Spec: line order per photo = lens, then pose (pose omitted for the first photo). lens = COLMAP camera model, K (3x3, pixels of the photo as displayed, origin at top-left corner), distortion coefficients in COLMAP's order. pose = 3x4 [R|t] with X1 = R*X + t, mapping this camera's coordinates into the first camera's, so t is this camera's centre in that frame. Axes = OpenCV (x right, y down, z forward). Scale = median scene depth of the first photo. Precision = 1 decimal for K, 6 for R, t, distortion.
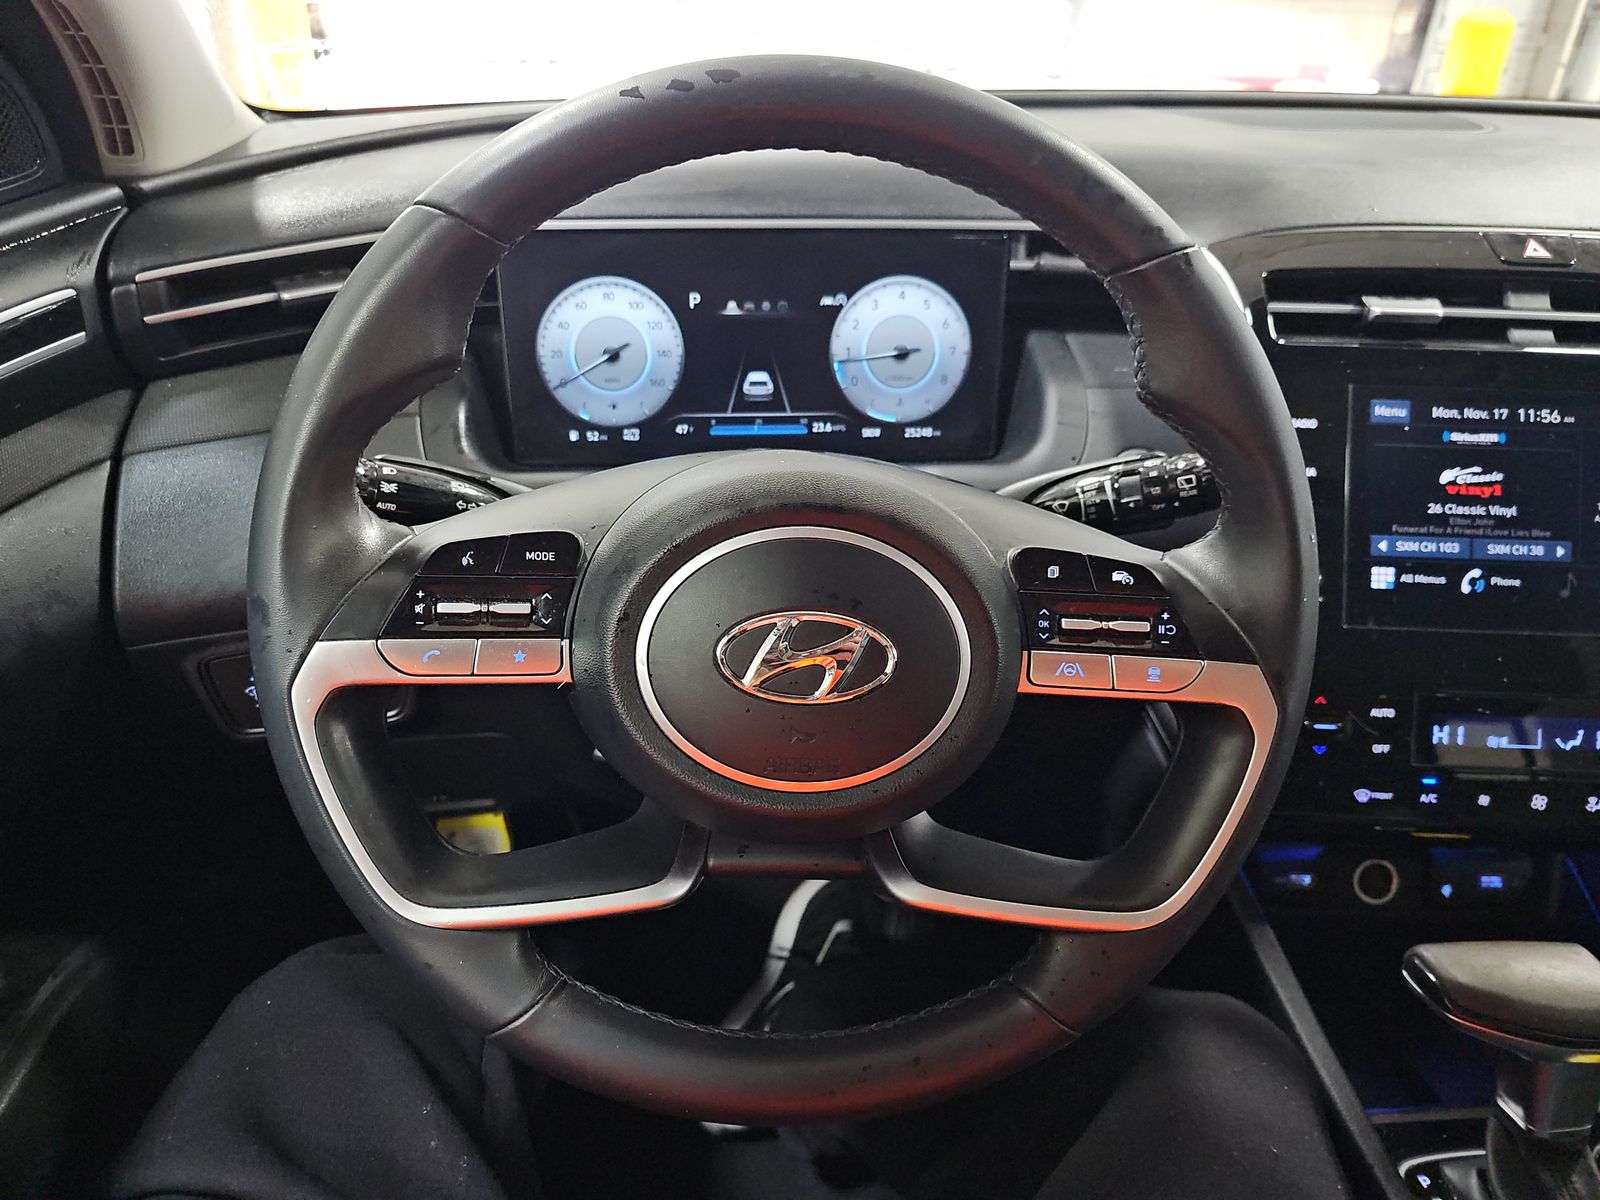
lens RADIAL K [[1060.5, 0, 813.1], [0, 1060.5, 614.2], [0, 0, 1]] dist [0.041089, -0.032409]
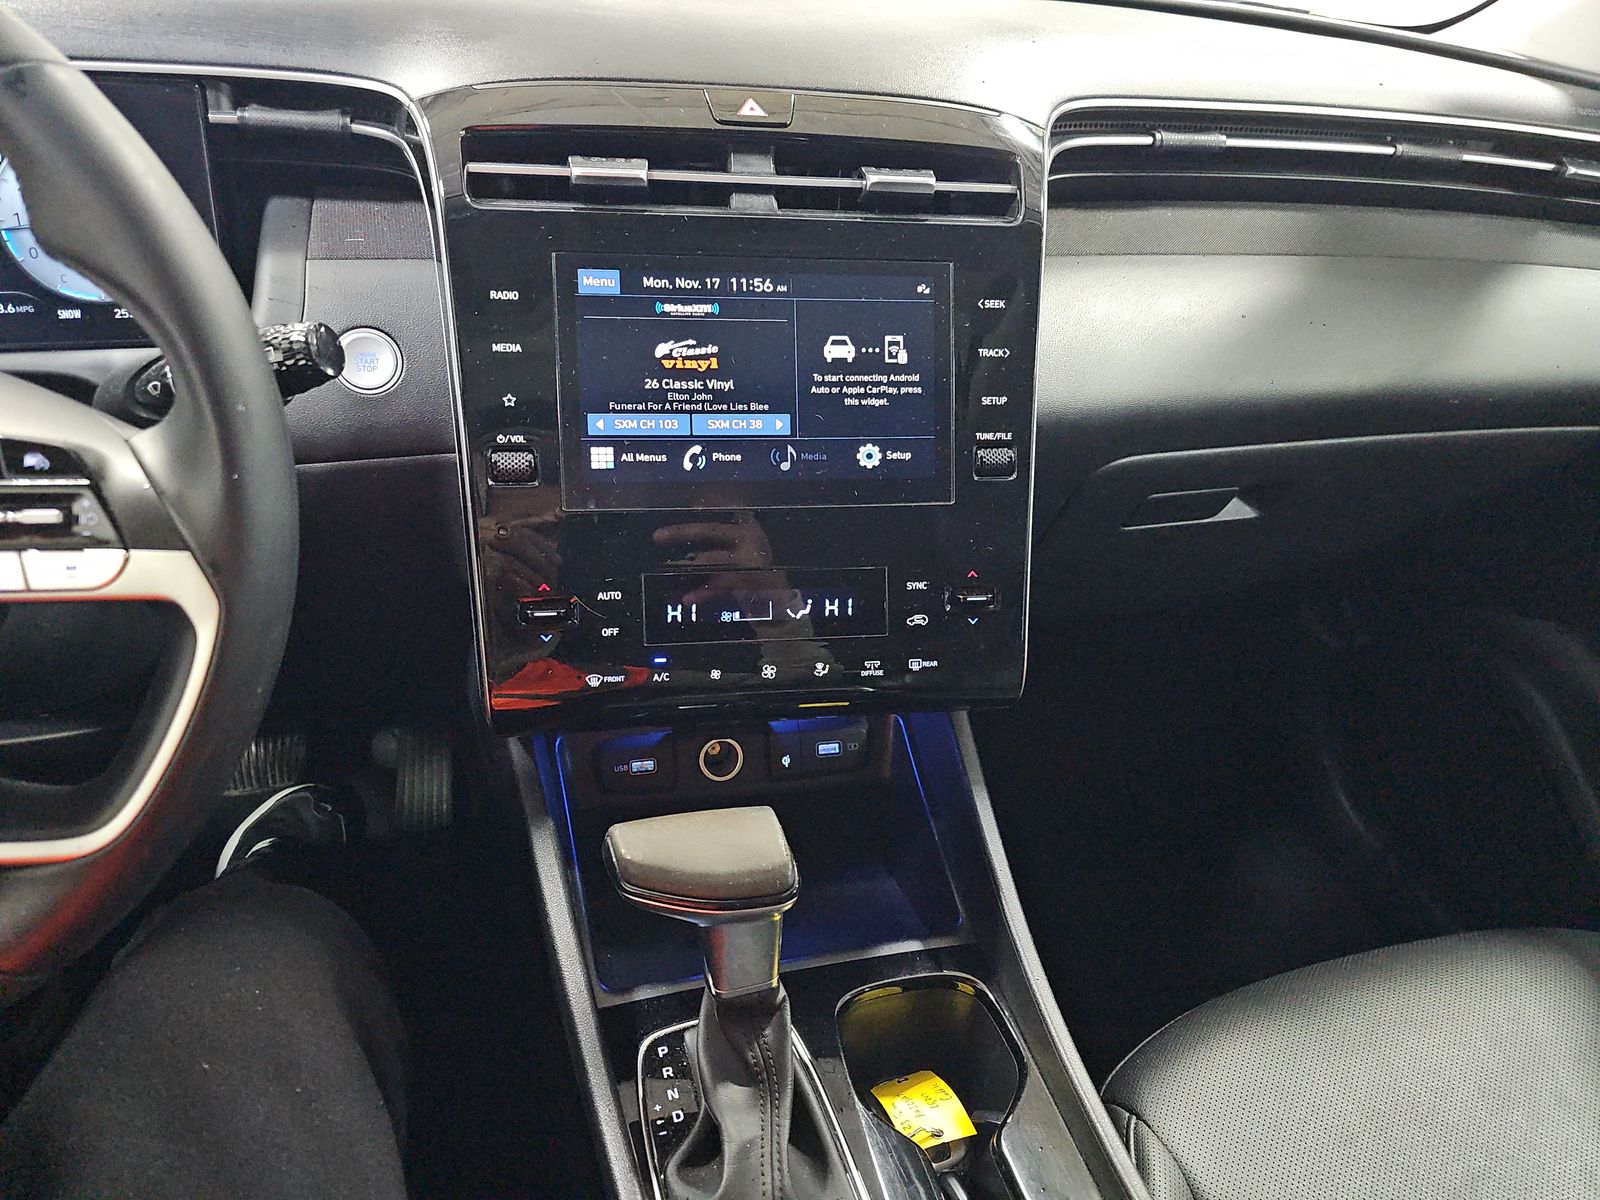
lens RADIAL K [[1060.5, 0, 811.7], [0, 1060.5, 600.4], [0, 0, 1]] dist [0.041089, -0.032409]
pose [[0.984298, -0.066512, 0.163503, 0.539887], [0.052315, 0.994598, 0.089654, 0.017722], [-0.168583, -0.079693, 0.982461, 0.010083]]
